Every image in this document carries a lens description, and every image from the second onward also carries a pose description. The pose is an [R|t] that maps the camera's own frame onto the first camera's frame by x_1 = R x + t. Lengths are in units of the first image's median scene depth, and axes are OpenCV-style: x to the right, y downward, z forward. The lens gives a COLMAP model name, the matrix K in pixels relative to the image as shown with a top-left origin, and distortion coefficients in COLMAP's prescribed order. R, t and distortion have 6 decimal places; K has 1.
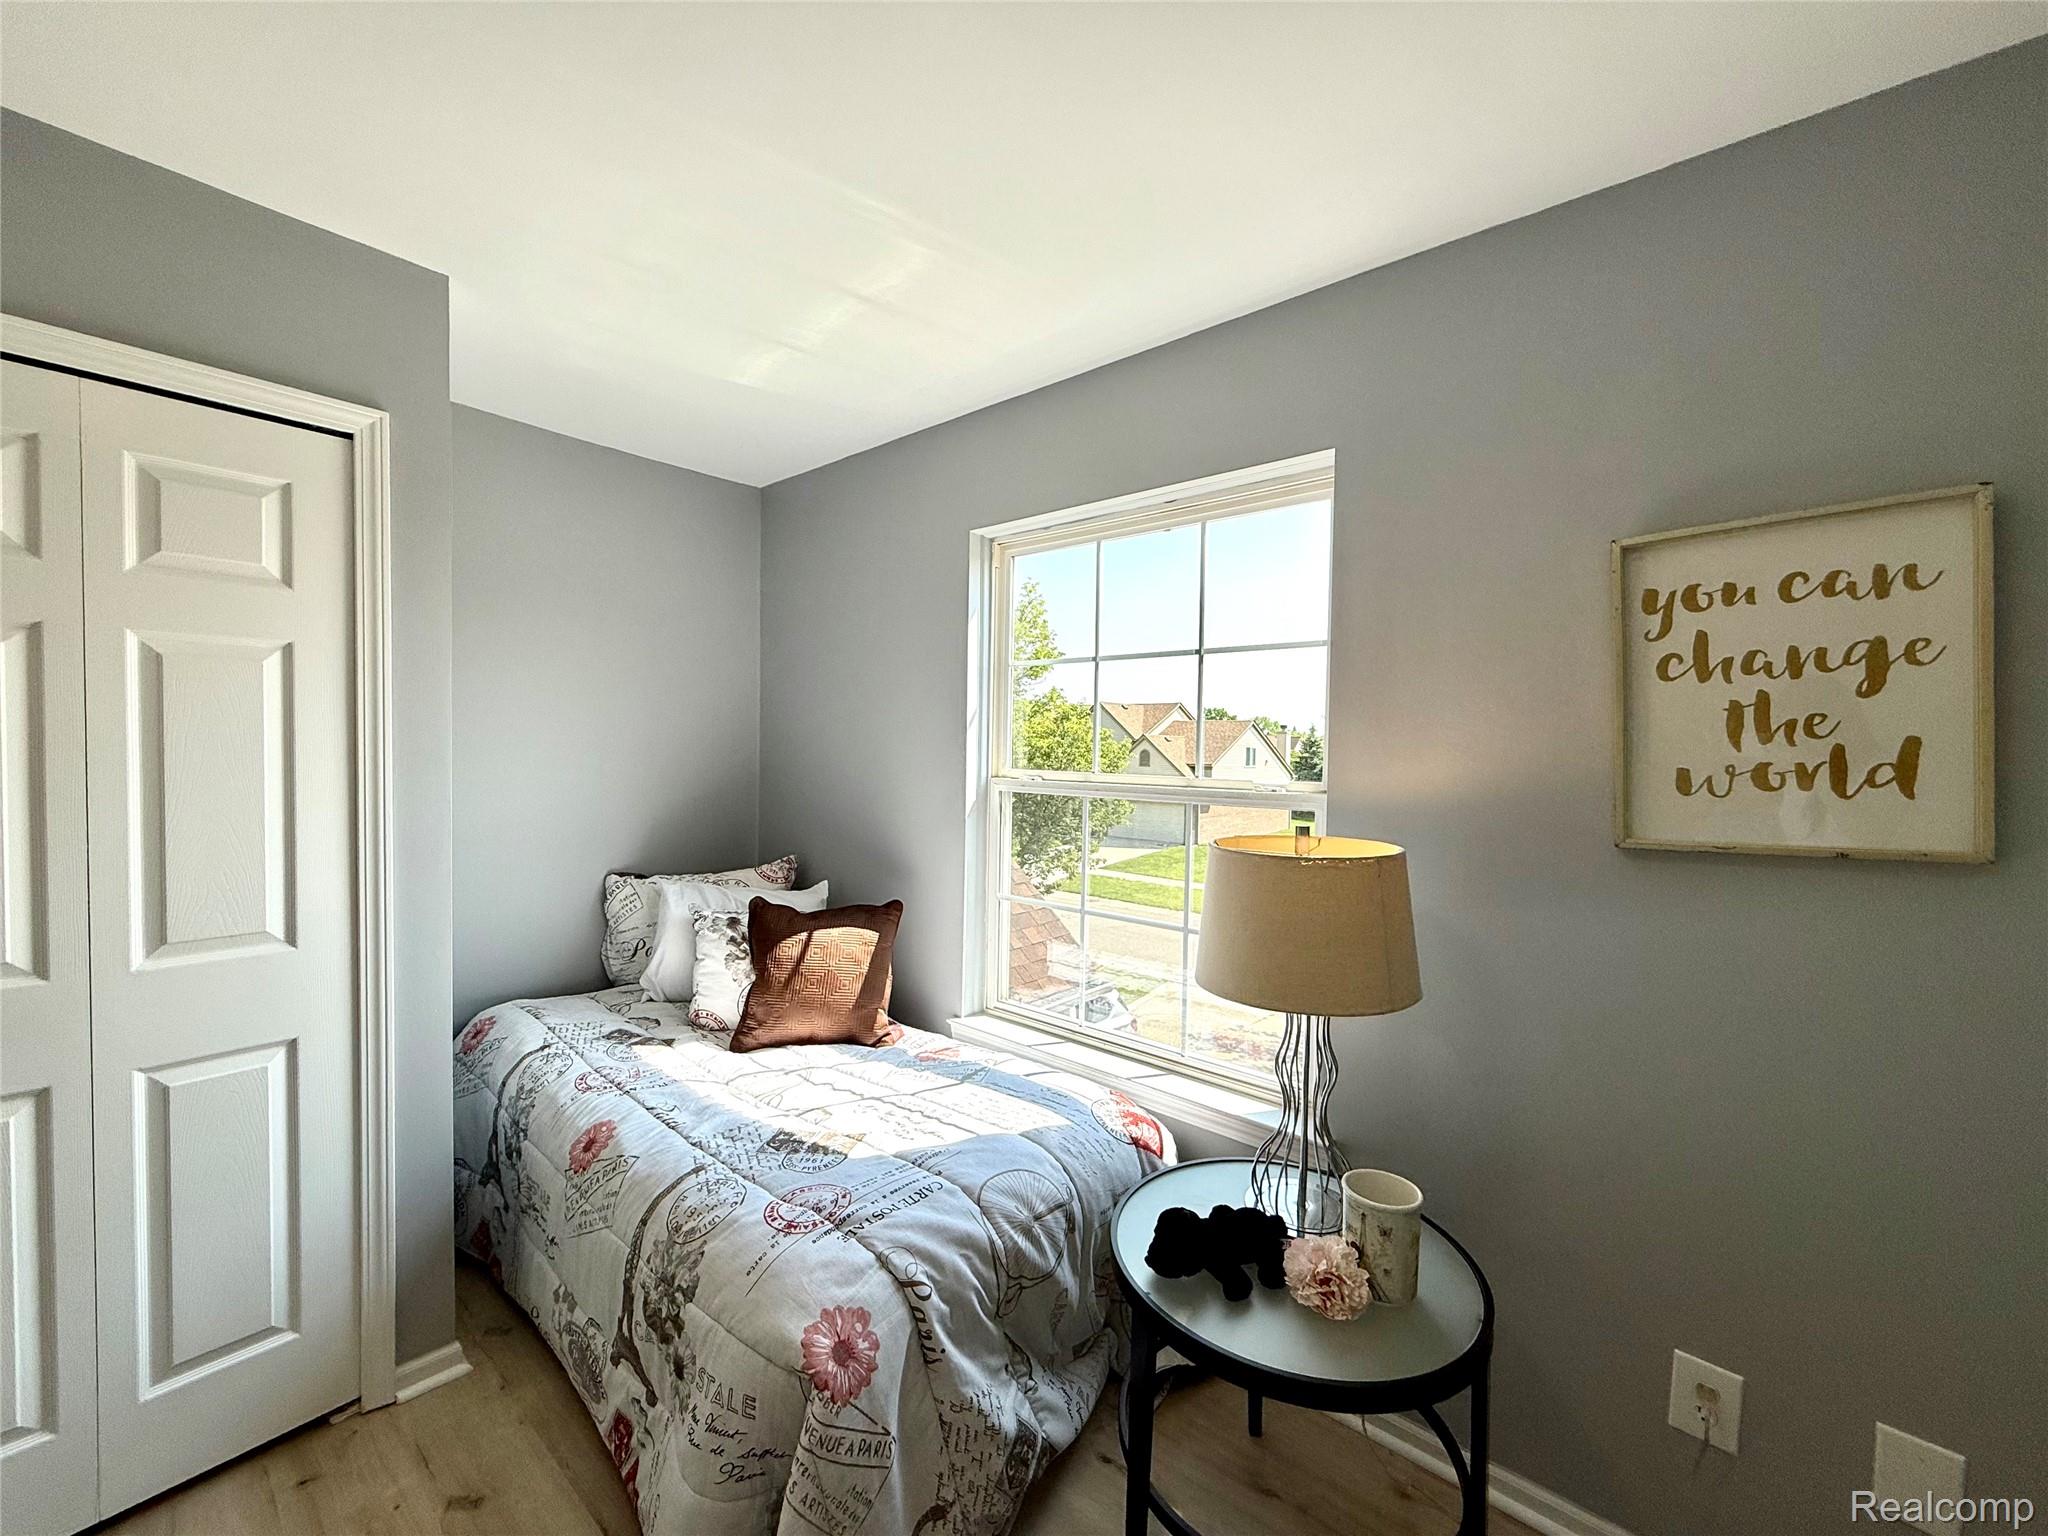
lens RADIAL K [[816.6, 0, 1016.7], [0, 816.6, 766.4], [0, 0, 1]] dist [-0.000225, 0.000117]
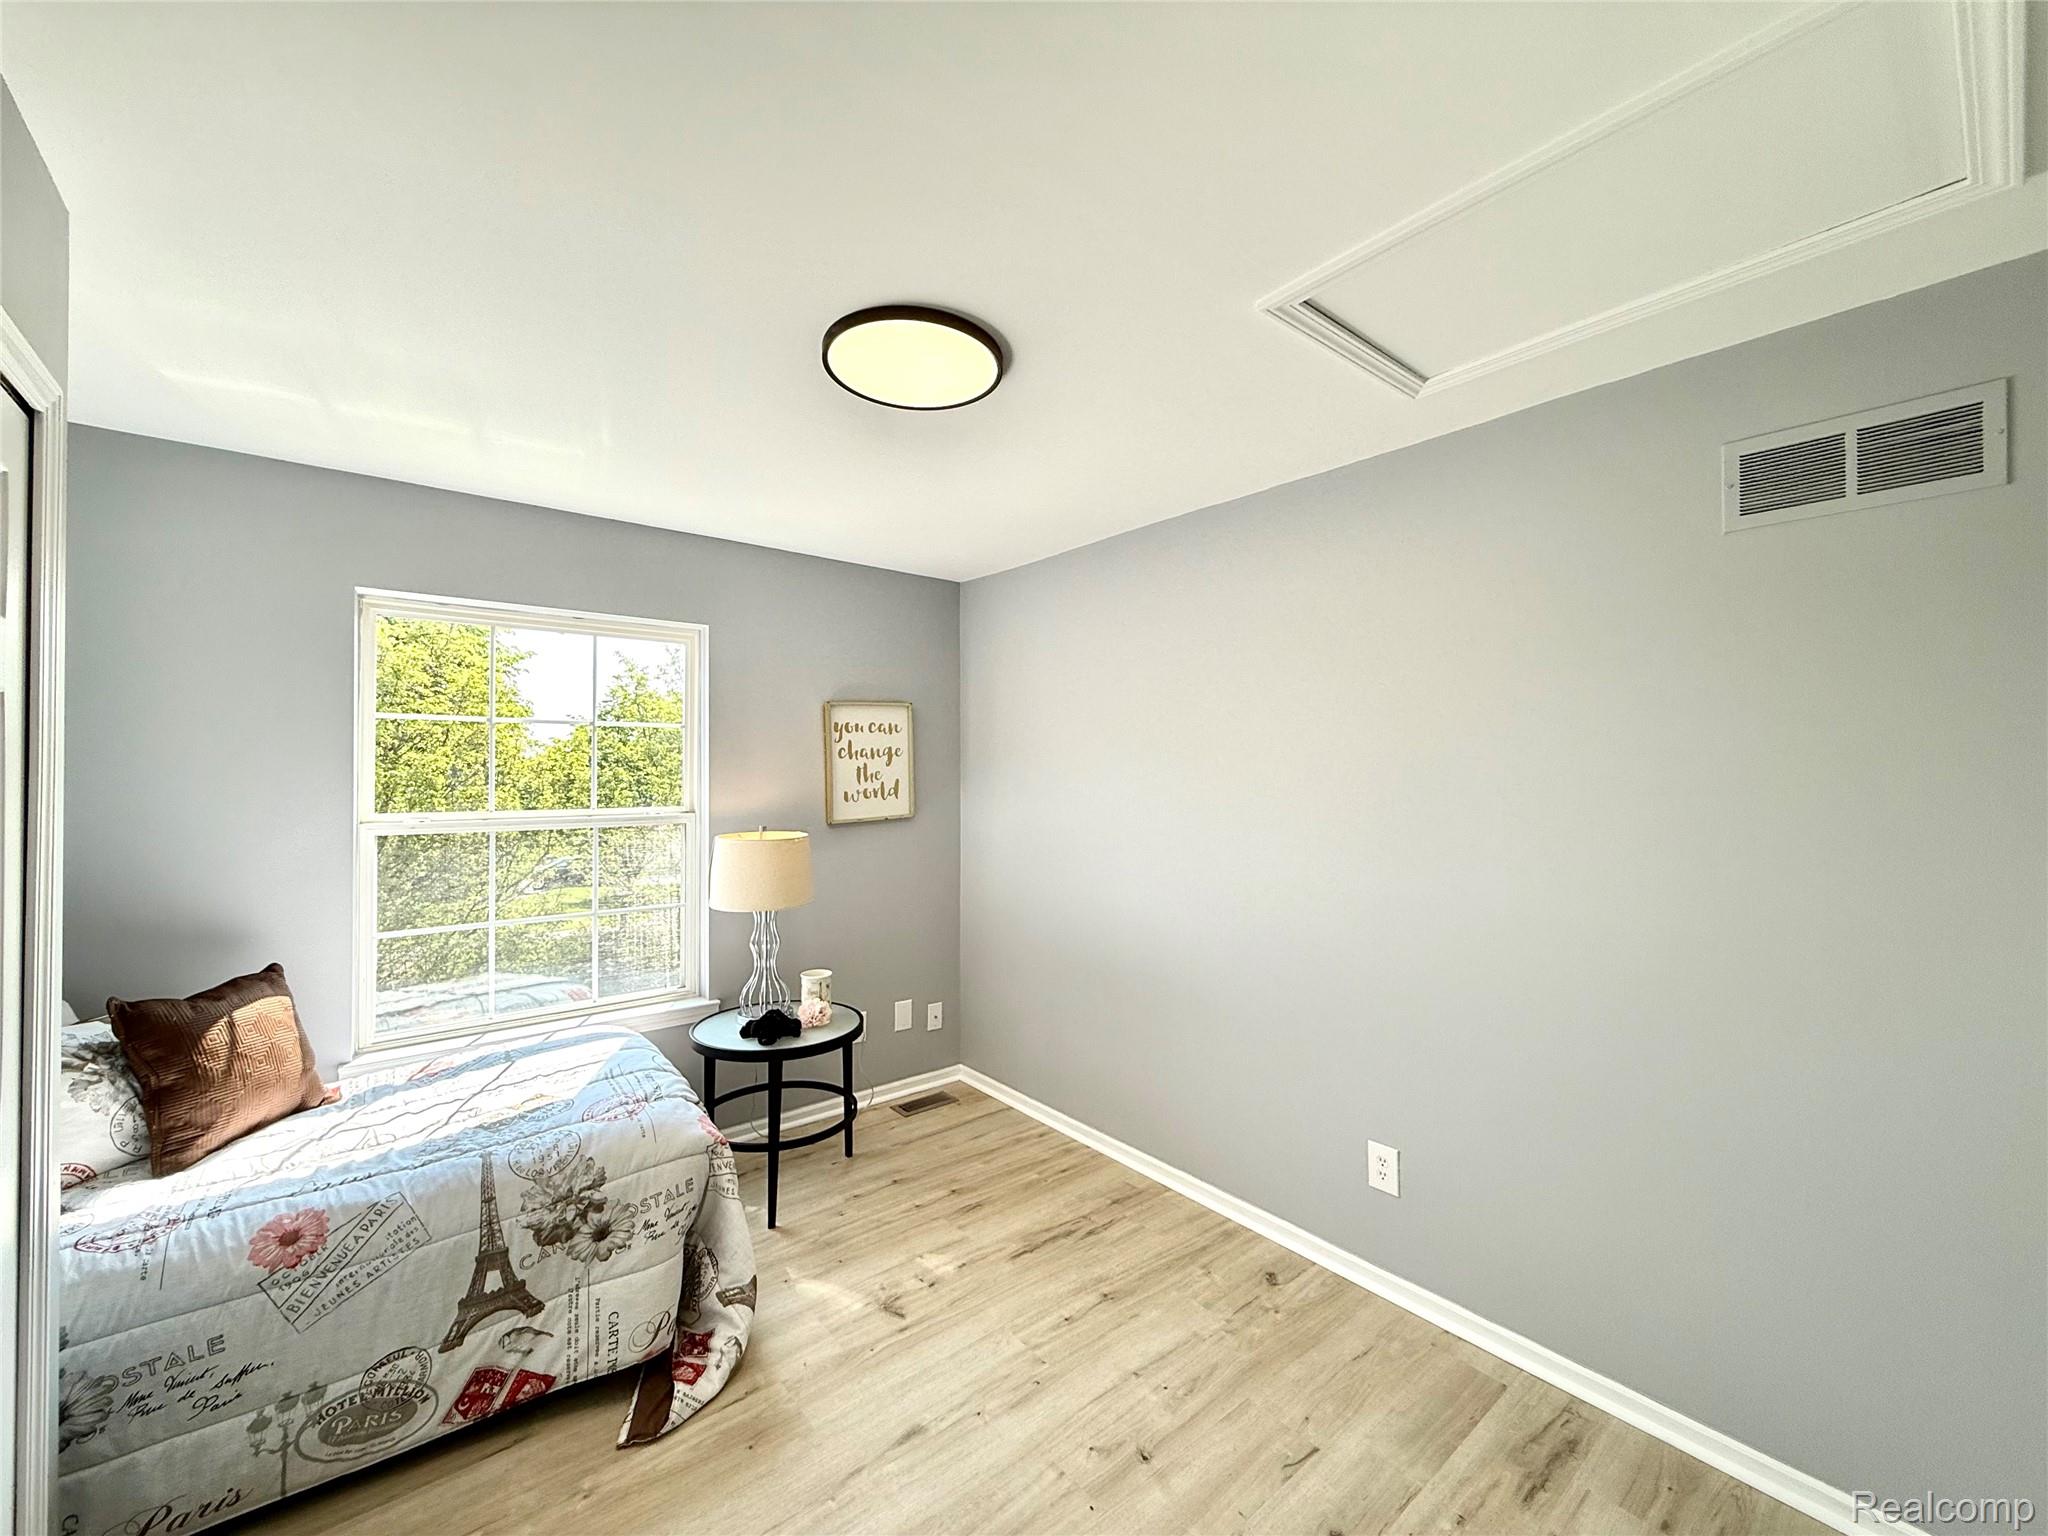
lens RADIAL K [[816.6, 0, 1016.7], [0, 816.6, 766.4], [0, 0, 1]] dist [-0.000225, 0.000117]
pose [[0.172803, -0.009614, 0.984909, -1.579329], [0.027548, 0.999608, 0.004924, -0.072546], [-0.984571, 0.026281, 0.173000, 0.000839]]
